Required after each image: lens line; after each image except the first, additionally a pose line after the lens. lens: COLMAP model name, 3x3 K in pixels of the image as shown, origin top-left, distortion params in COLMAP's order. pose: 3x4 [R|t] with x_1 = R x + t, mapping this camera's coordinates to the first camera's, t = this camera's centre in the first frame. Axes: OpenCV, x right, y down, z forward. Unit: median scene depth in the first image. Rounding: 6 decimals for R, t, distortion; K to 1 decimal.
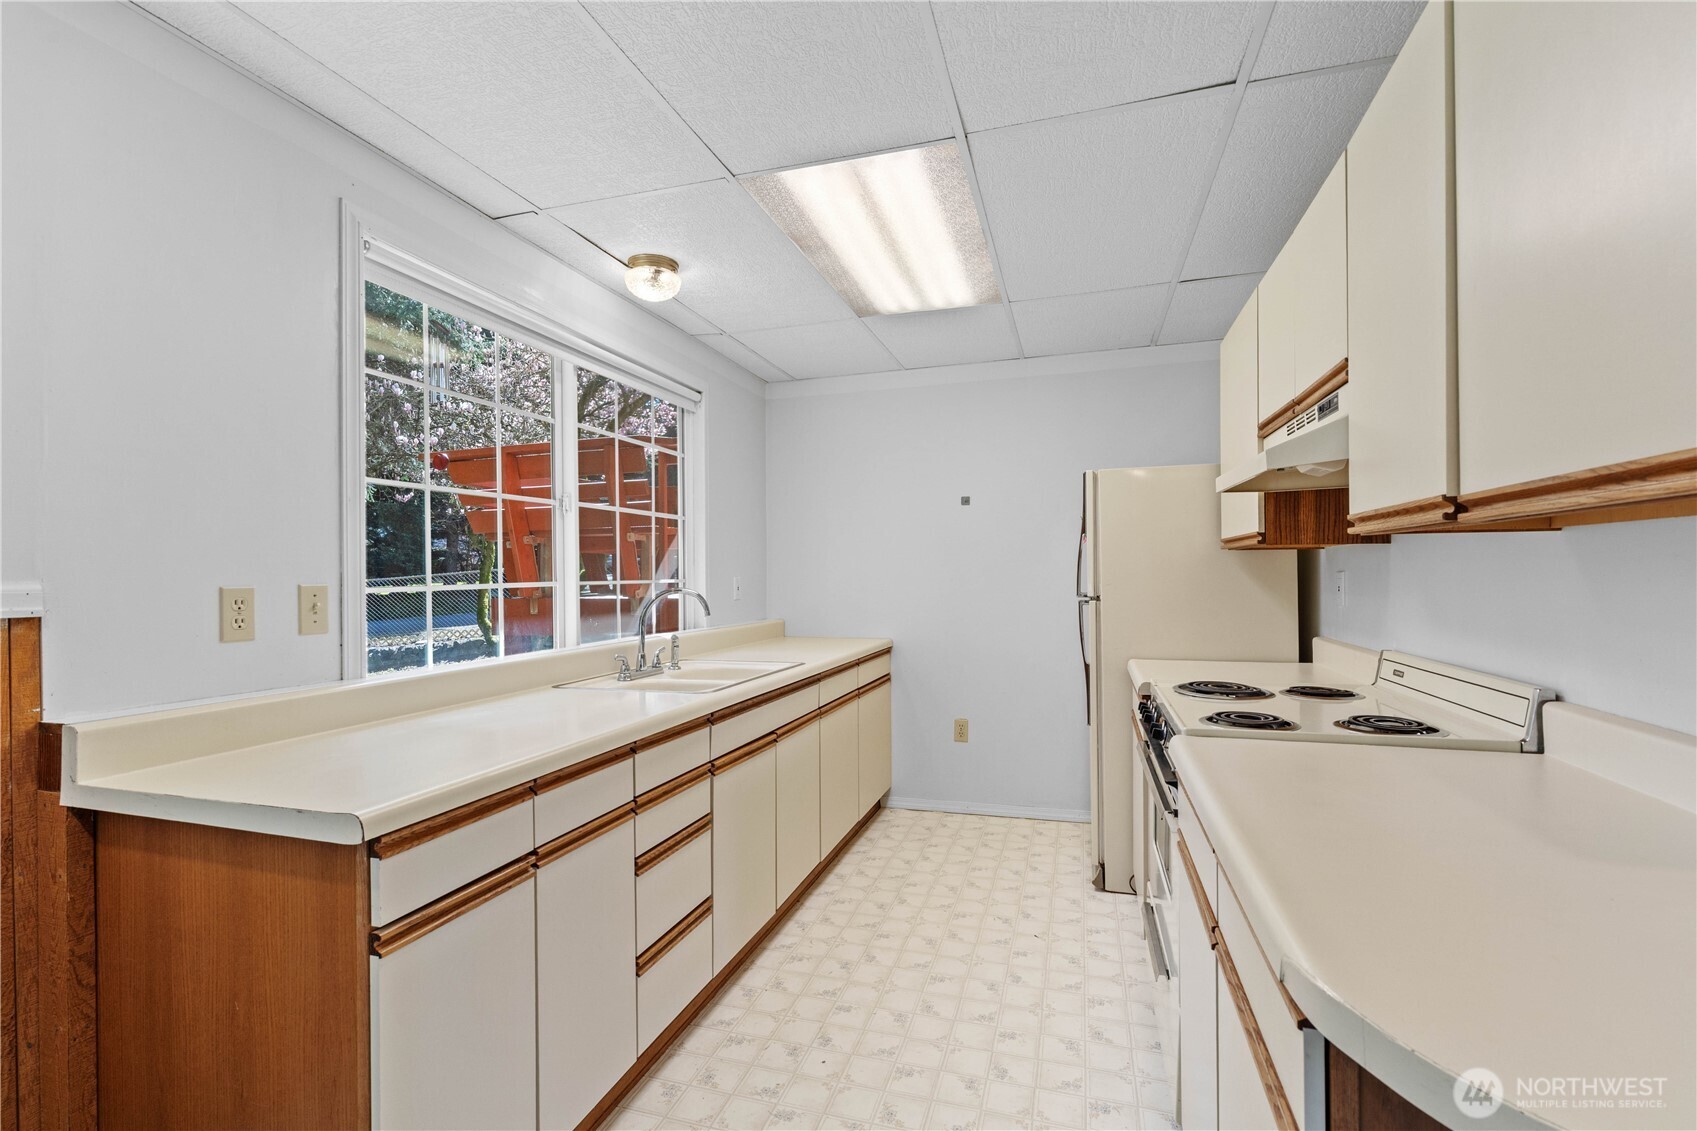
lens RADIAL K [[774.4, 0, 837.0], [0, 774.4, 572.9], [0, 0, 1]] dist [-0.002765, 0.000555]
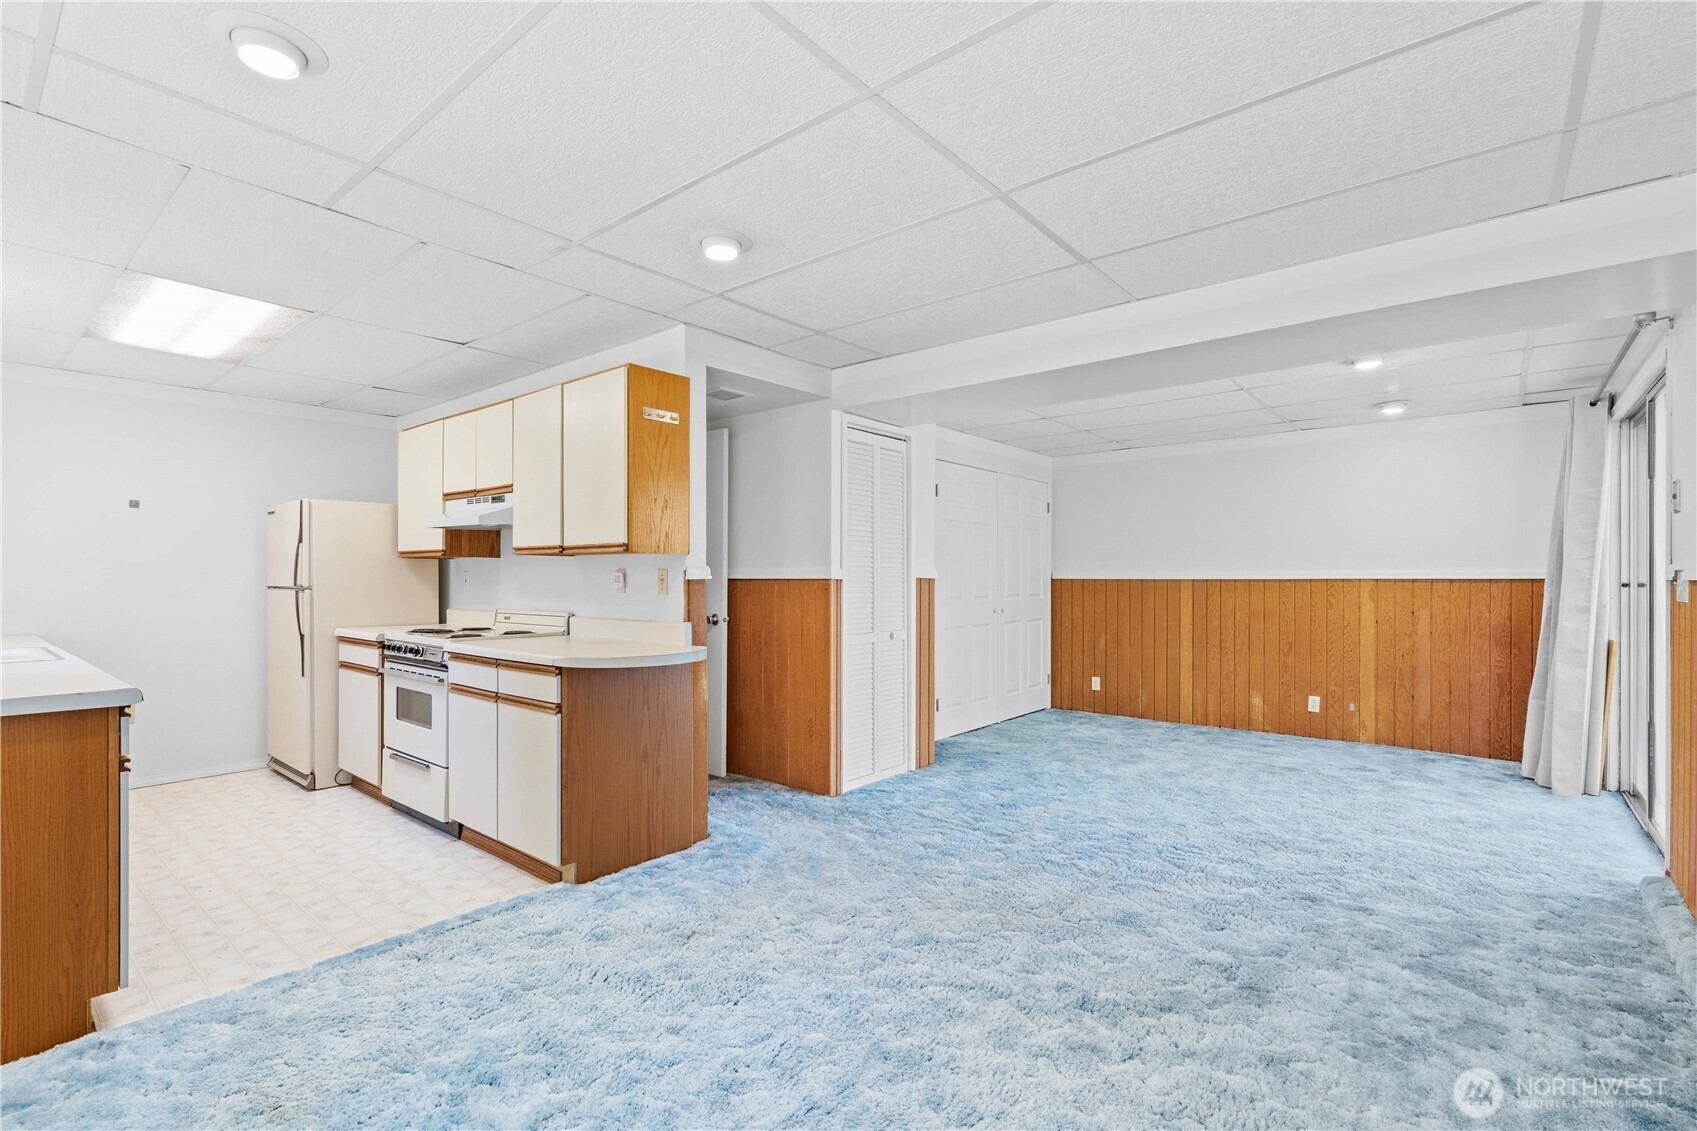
lens RADIAL K [[774.4, 0, 841.4], [0, 774.4, 576.8], [0, 0, 1]] dist [-0.002765, 0.000555]
pose [[0.374628, 0.013664, 0.927074, -0.982393], [-0.006688, 0.999905, -0.012034, 0.034832], [-0.927151, -0.001692, 0.374684, -0.718727]]
